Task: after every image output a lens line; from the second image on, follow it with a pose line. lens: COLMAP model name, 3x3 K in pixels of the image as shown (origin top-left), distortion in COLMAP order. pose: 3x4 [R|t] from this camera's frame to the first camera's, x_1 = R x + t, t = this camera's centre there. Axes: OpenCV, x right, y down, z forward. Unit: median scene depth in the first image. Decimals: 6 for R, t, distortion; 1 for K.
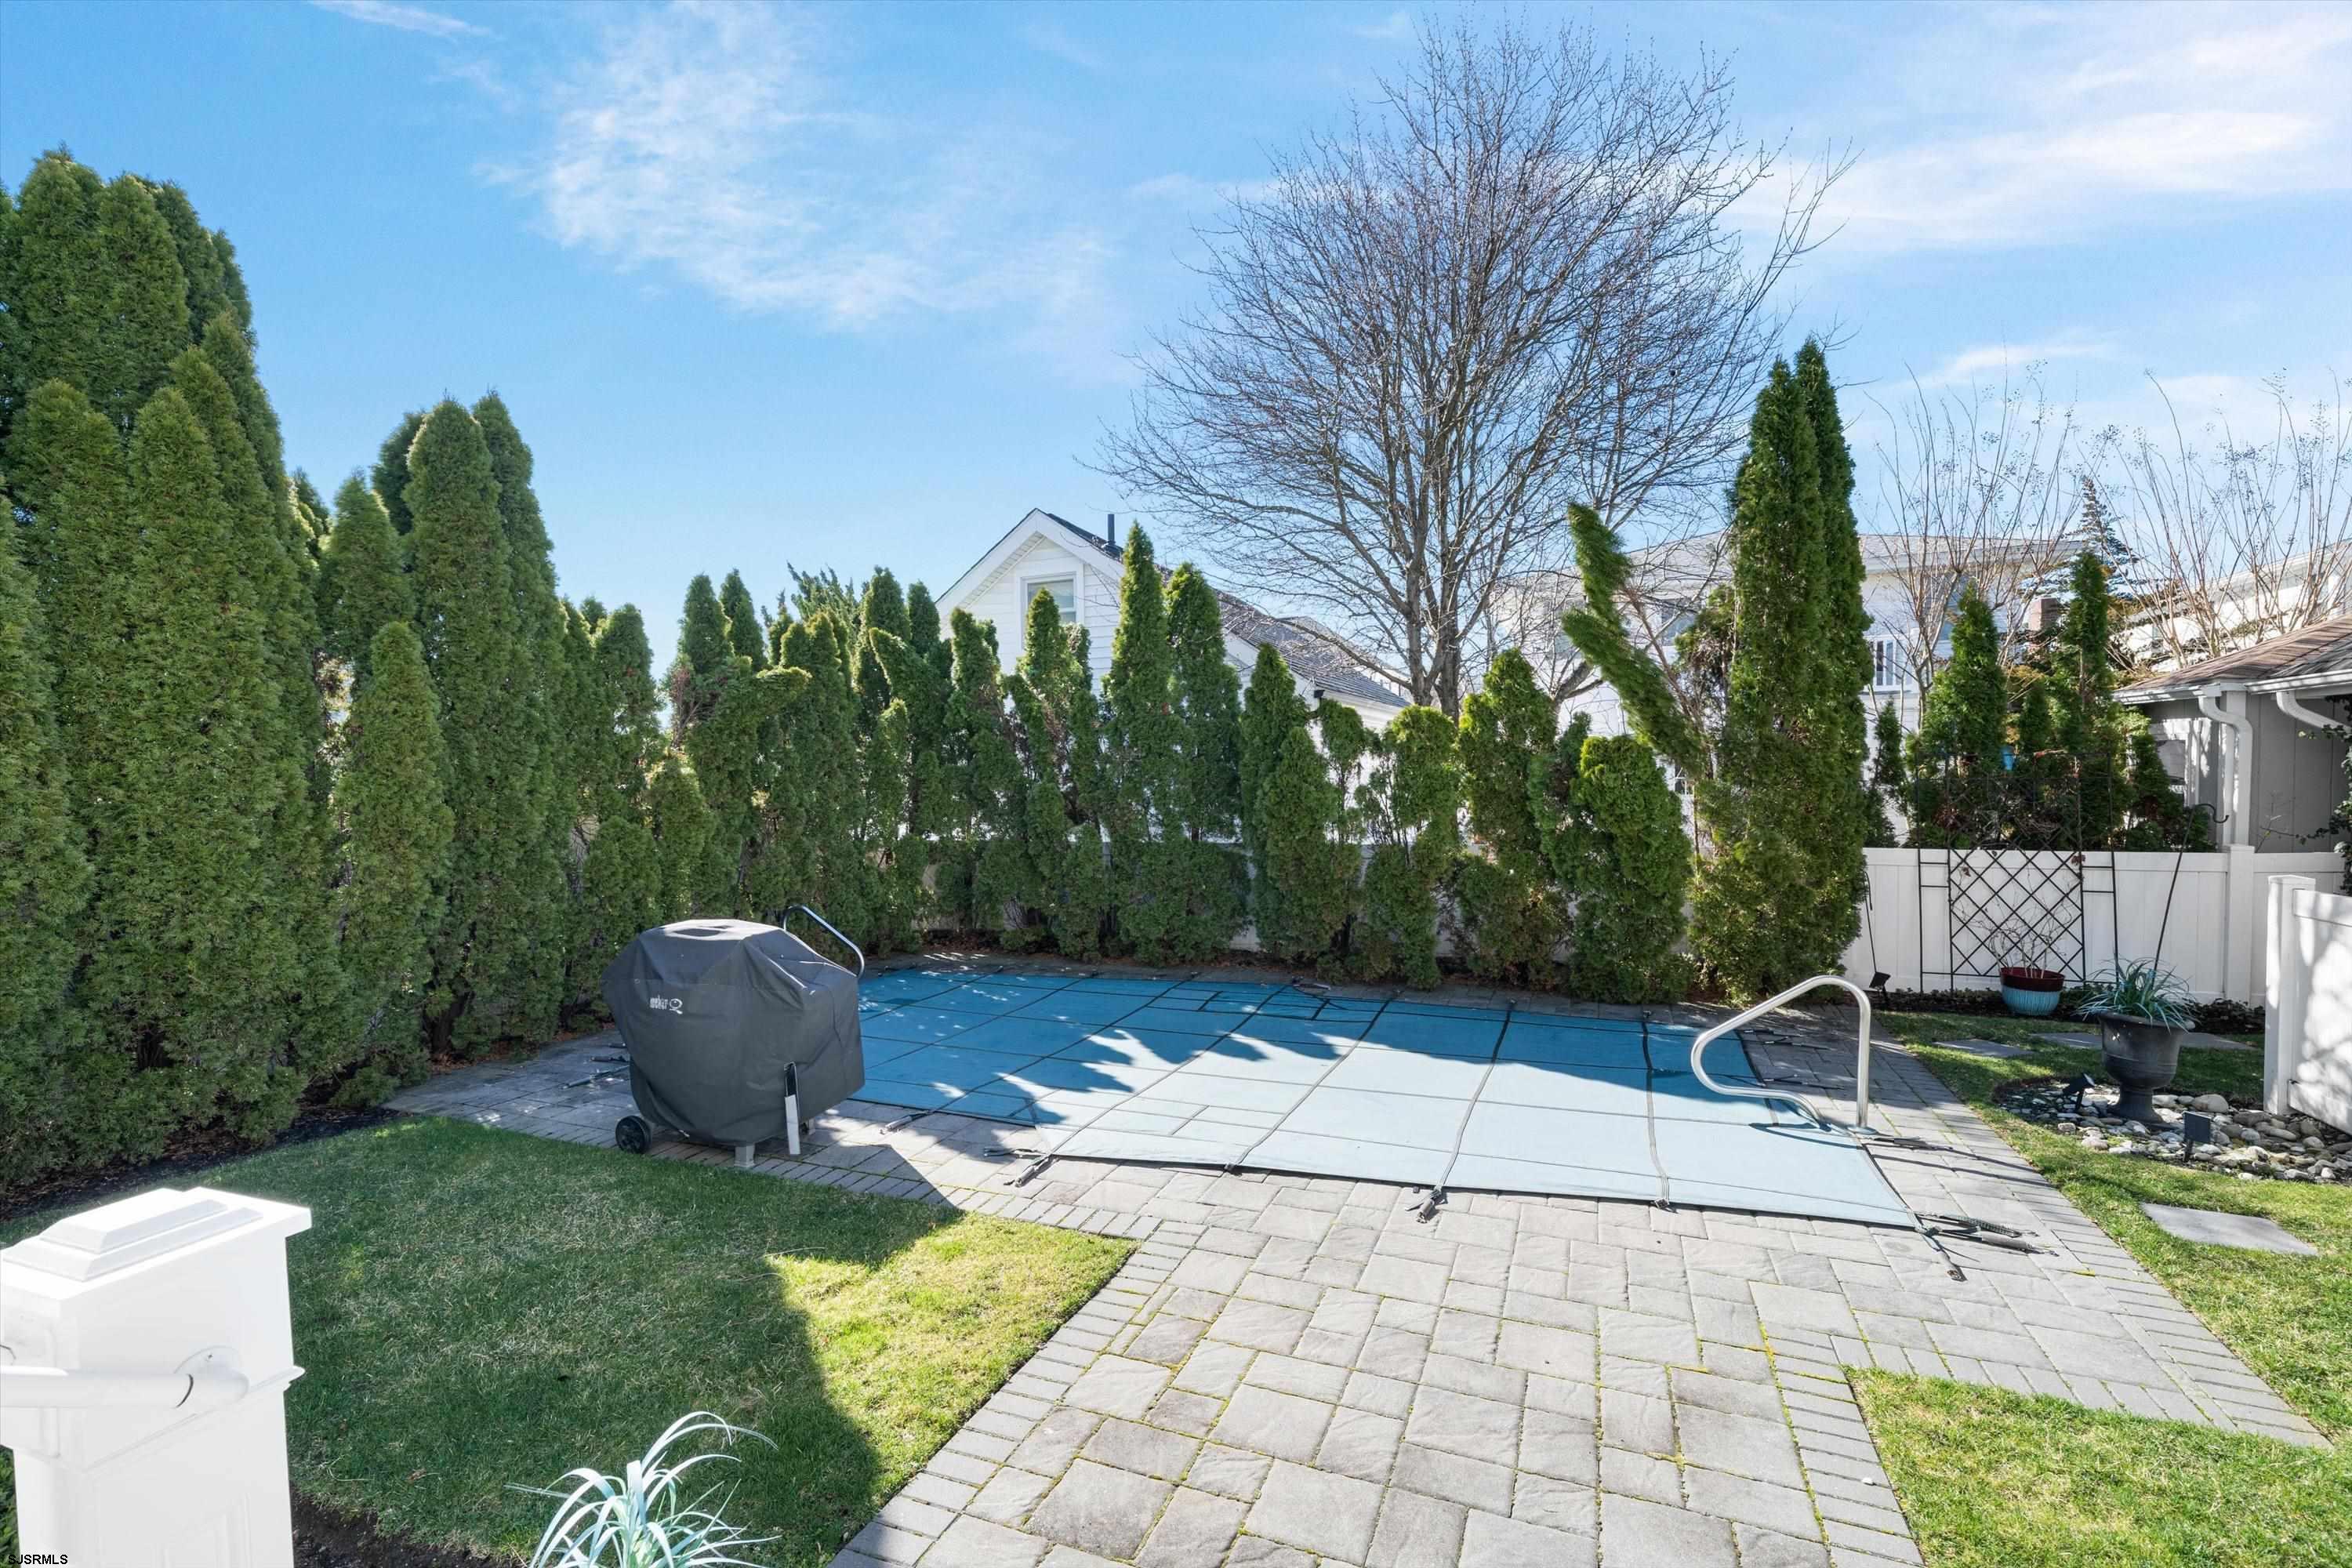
lens RADIAL K [[1024.3, 0, 1193.3], [0, 1024.3, 824.4], [0, 0, 1]] dist [-0.004429, -0.000656]
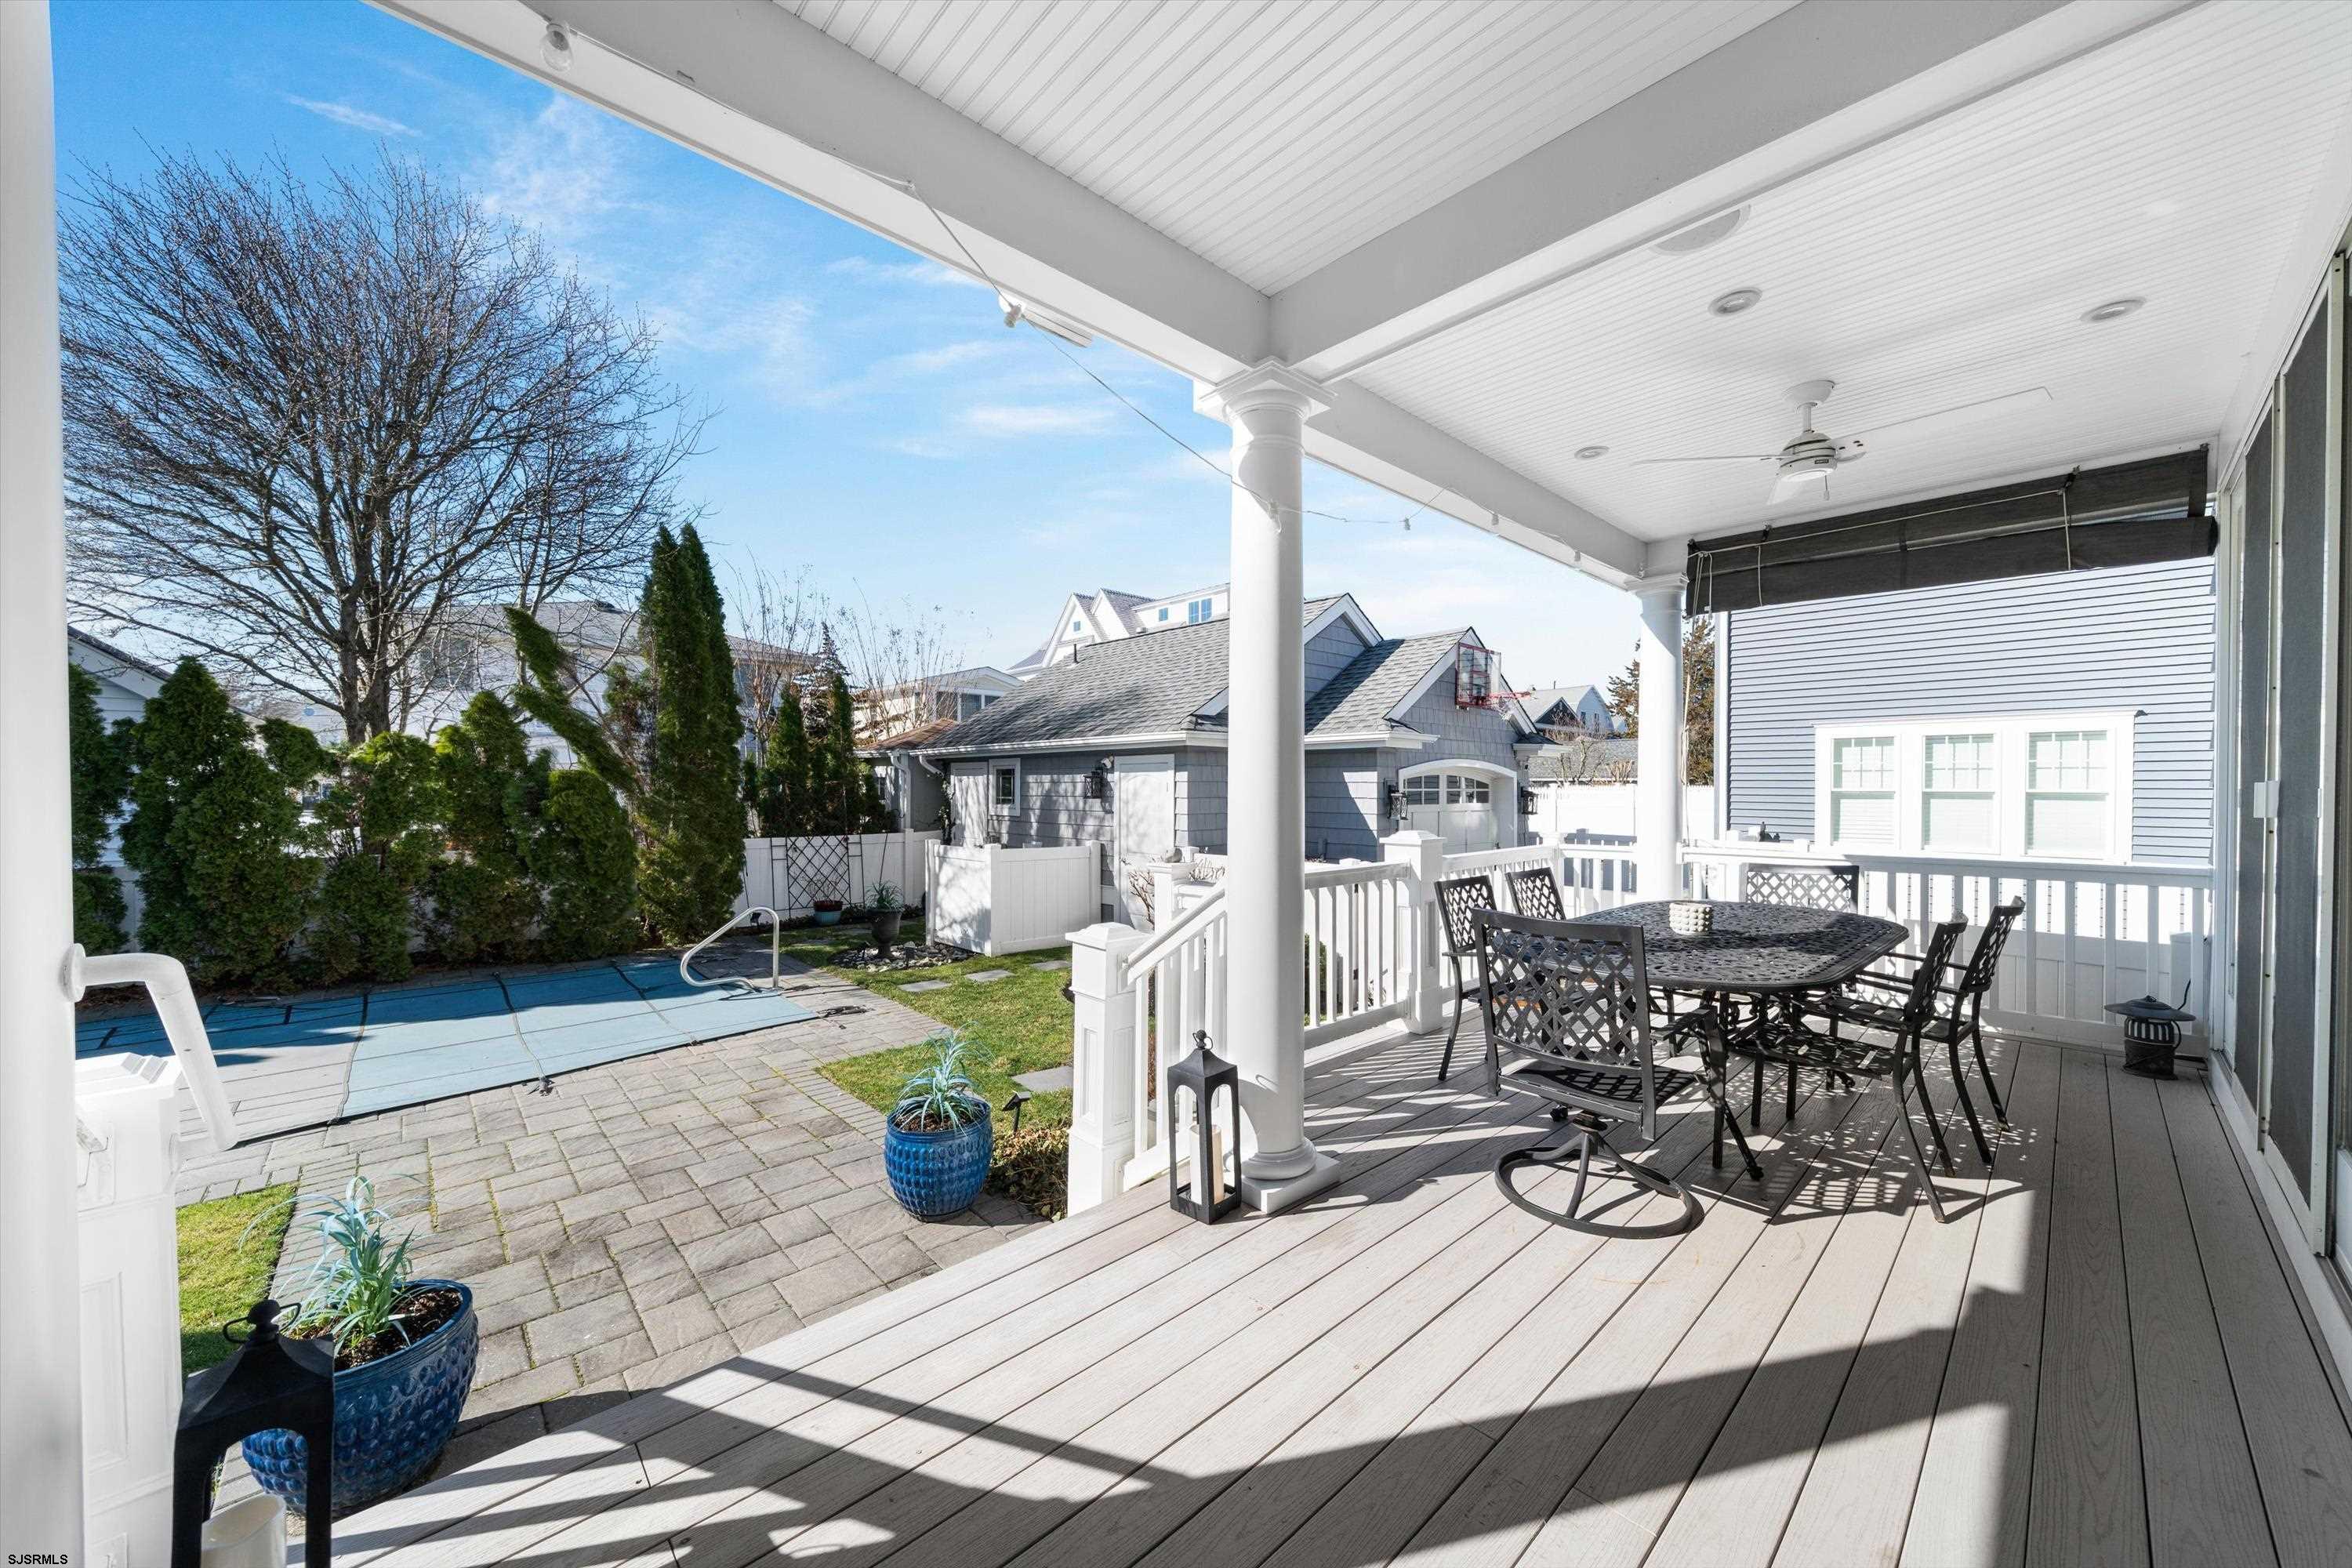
lens RADIAL K [[818.3, 0, 1166.1], [0, 818.3, 789.6], [0, 0, 1]] dist [-0.010758, 0.000911]
pose [[0.420564, 0.009634, 0.907212, -0.245971], [0.042427, 0.998641, -0.030273, 0.013211], [-0.906270, 0.051222, 0.419584, -0.167340]]
